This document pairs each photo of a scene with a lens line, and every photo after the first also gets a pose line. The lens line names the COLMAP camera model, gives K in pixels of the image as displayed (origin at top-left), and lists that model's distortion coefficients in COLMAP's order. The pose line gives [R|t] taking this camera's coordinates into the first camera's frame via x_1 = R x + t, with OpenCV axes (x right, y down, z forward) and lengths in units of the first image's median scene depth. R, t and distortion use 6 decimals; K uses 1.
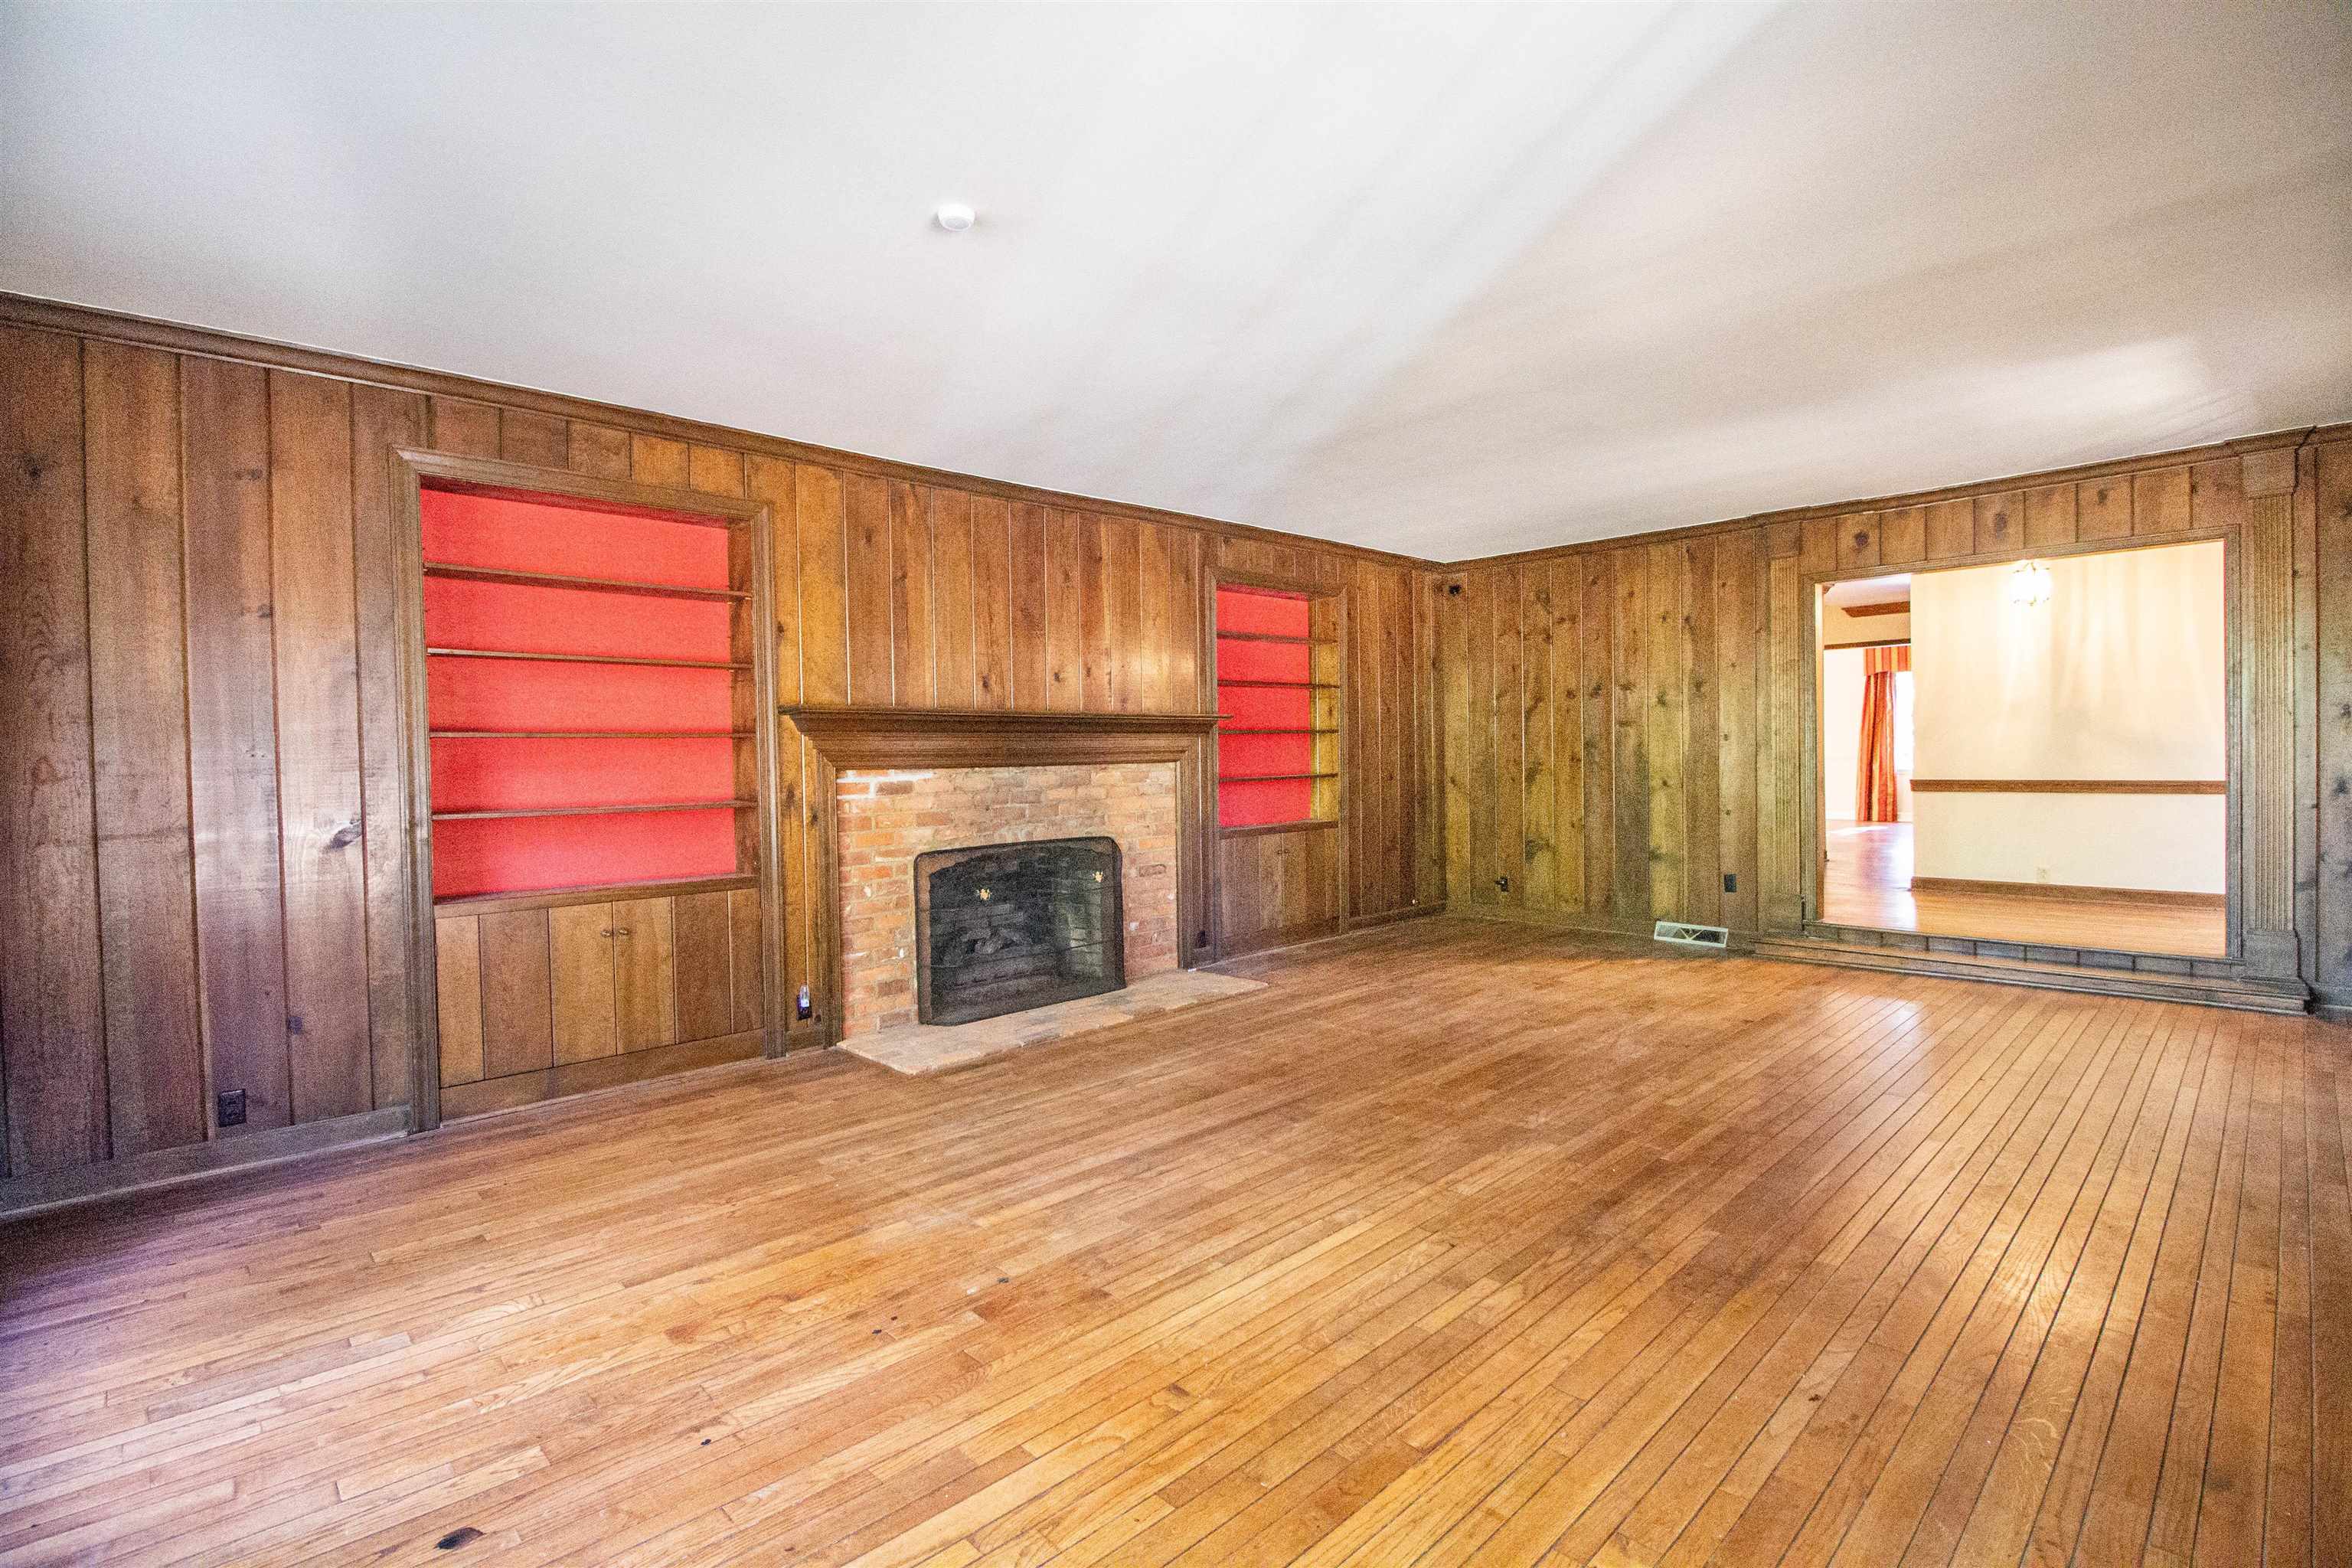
lens RADIAL K [[1088.8, 0, 1197.2], [0, 1088.8, 781.7], [0, 0, 1]] dist [-0.003693, -0.011087]
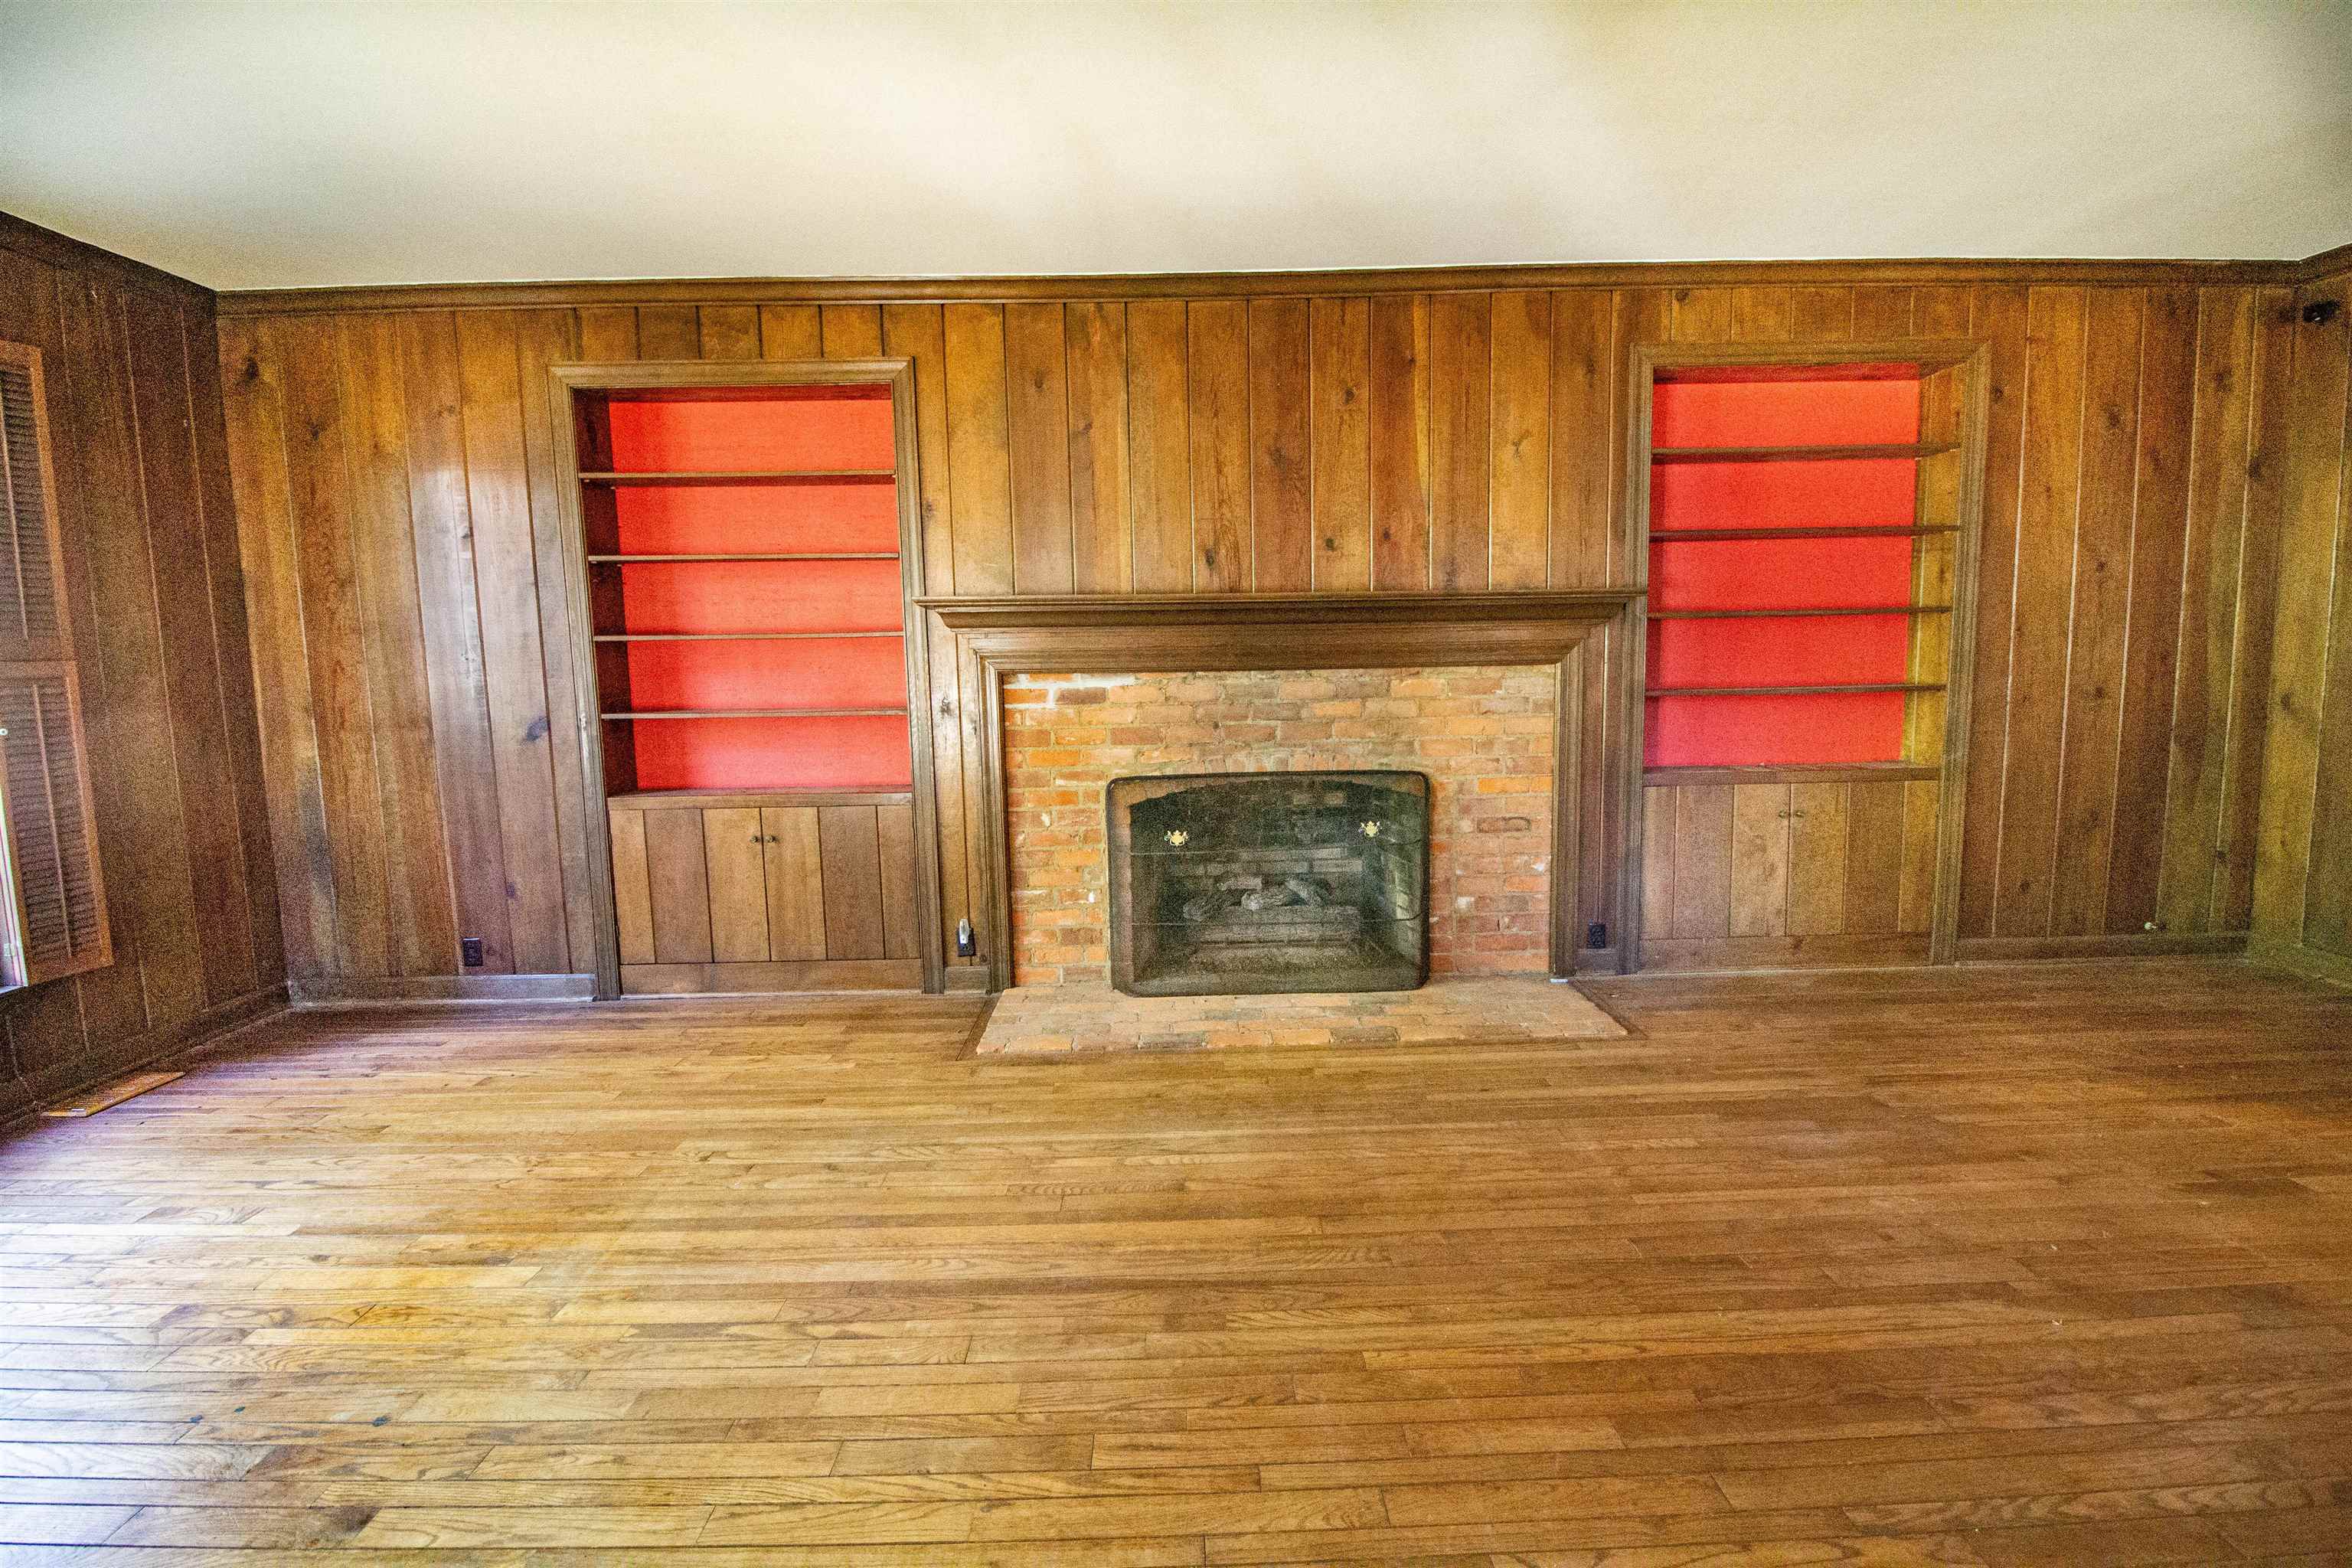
lens RADIAL K [[1088.8, 0, 1193.0], [0, 1088.8, 777.3], [0, 0, 1]] dist [-0.003693, -0.011087]
pose [[0.723876, 0.082505, -0.684980, 0.347149], [-0.012616, 0.994241, 0.106422, -0.021758], [0.689815, -0.068394, 0.720748, 0.473394]]
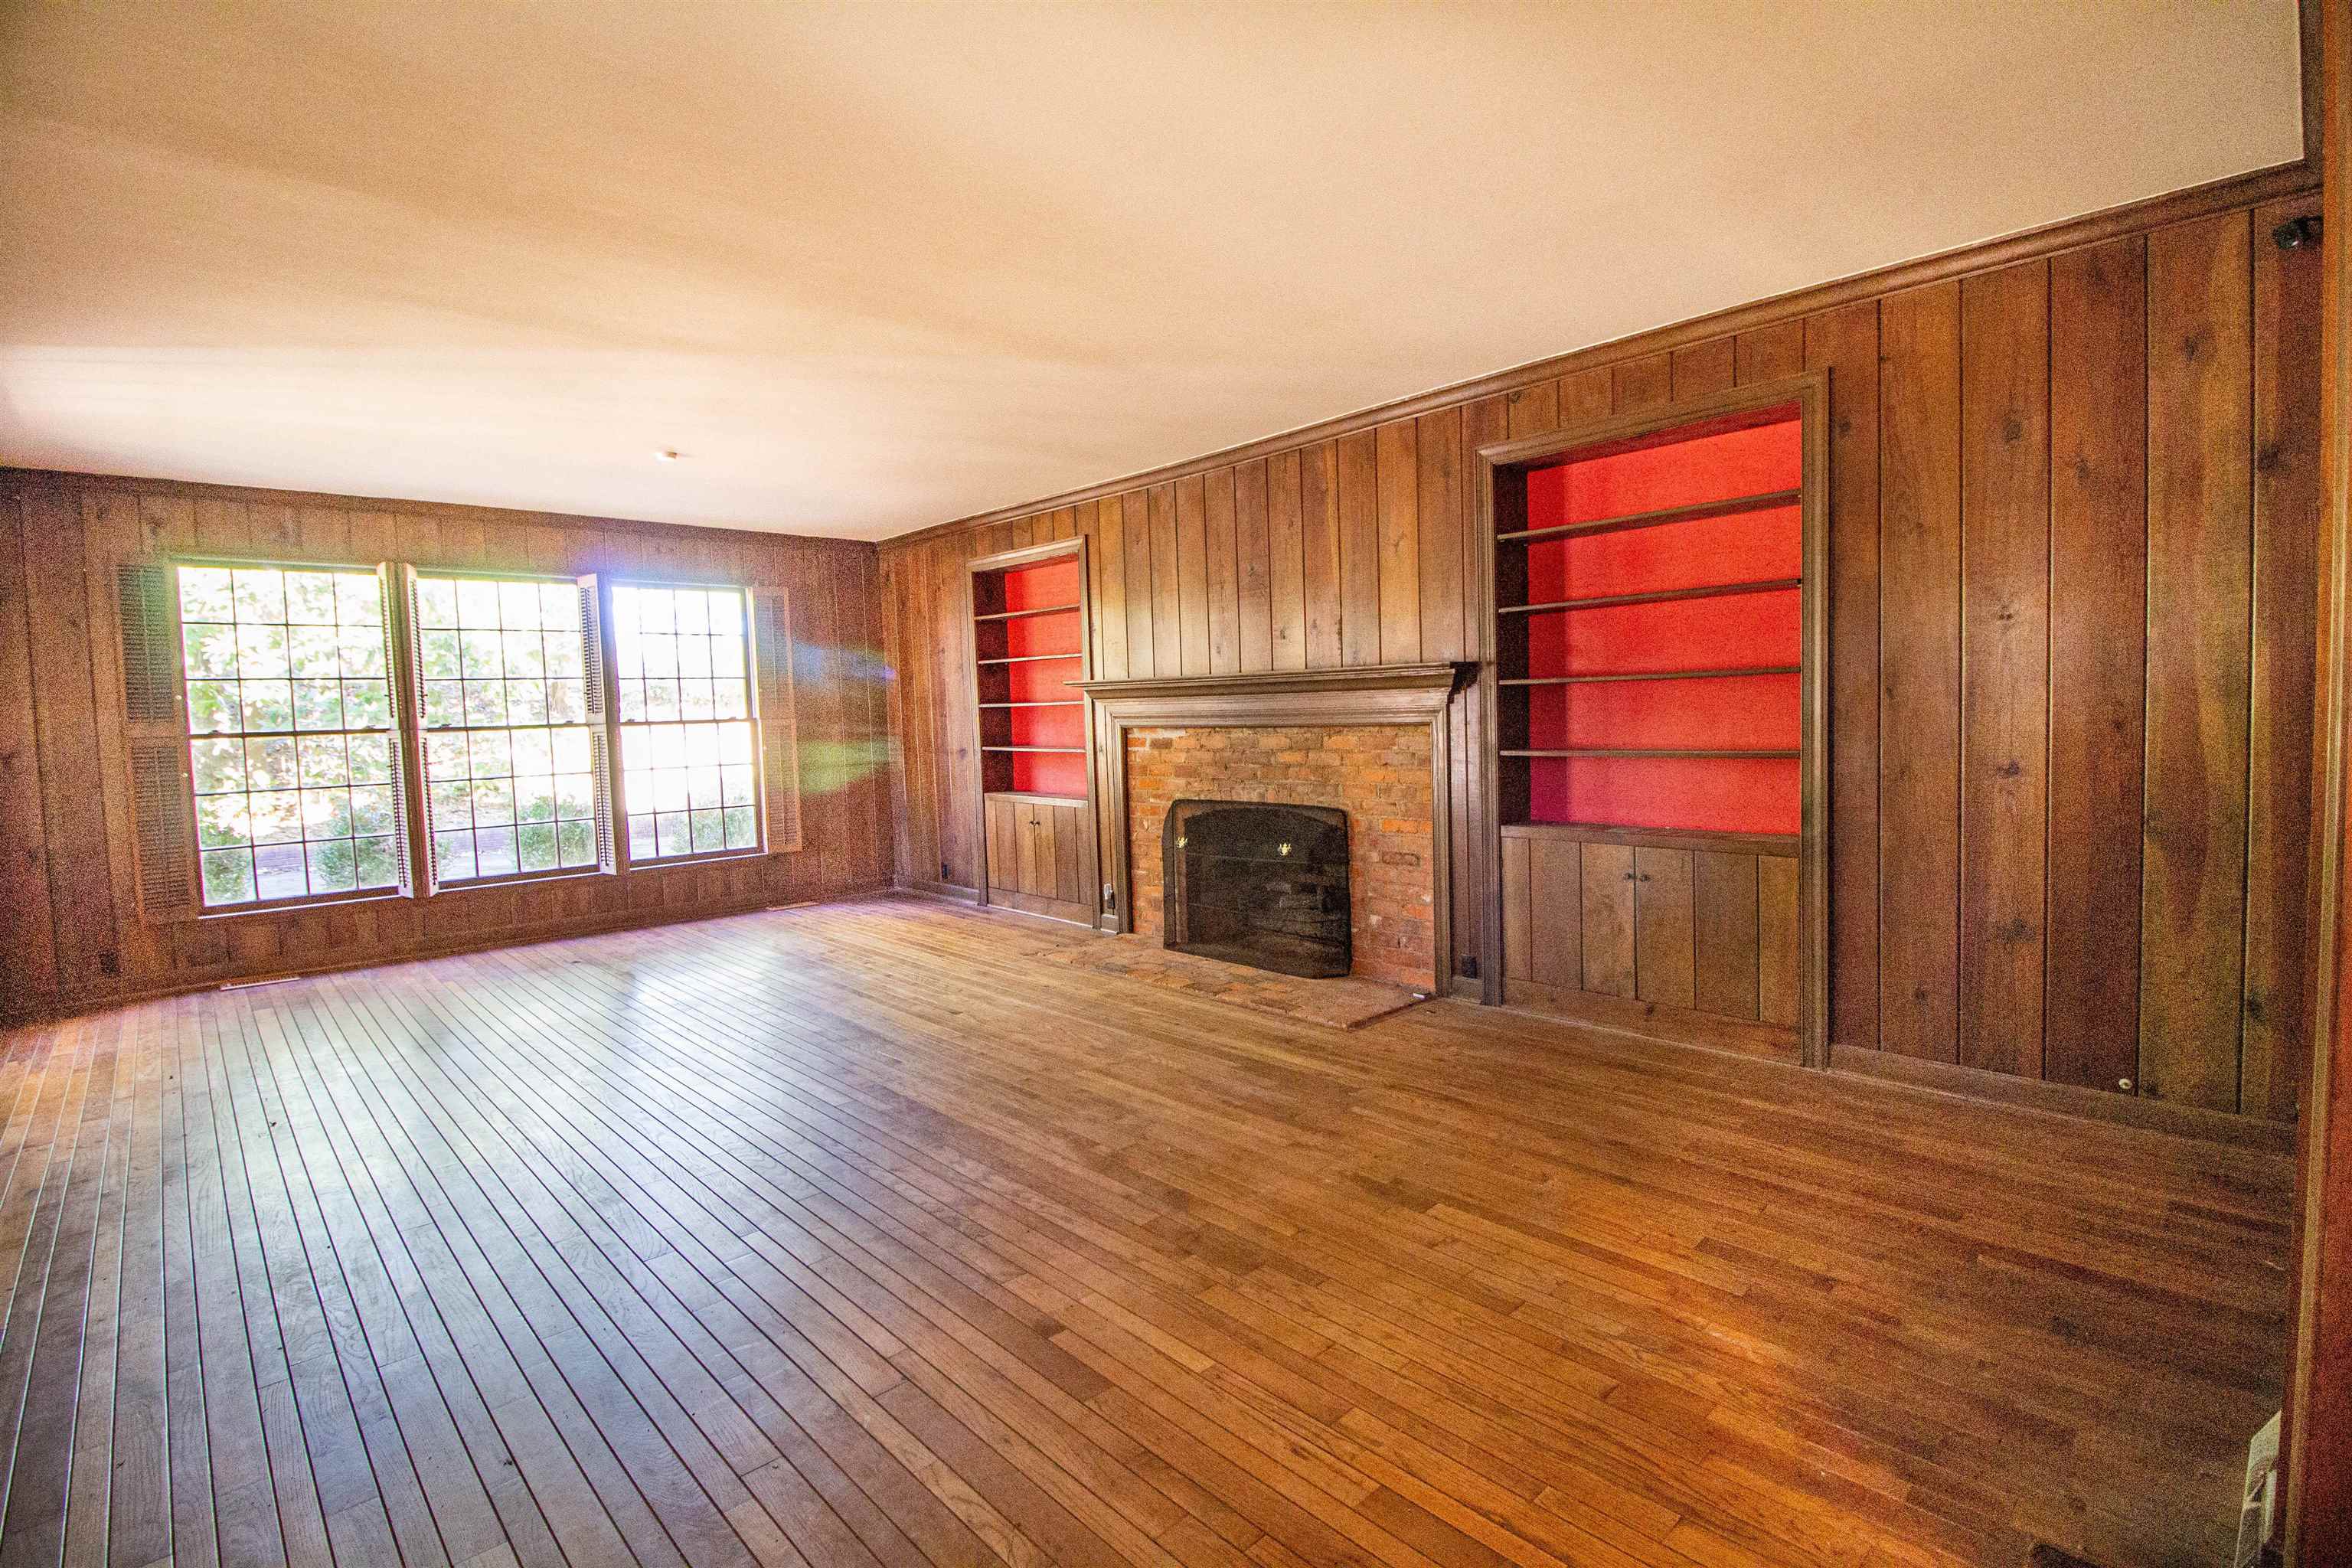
lens RADIAL K [[1088.8, 0, 1195.5], [0, 1088.8, 781.0], [0, 0, 1]] dist [-0.003693, -0.011087]
pose [[-0.010666, 0.080240, -0.996718, 0.943740], [-0.002705, 0.996769, 0.080273, -0.050582], [0.999939, 0.003552, -0.010414, 1.062127]]
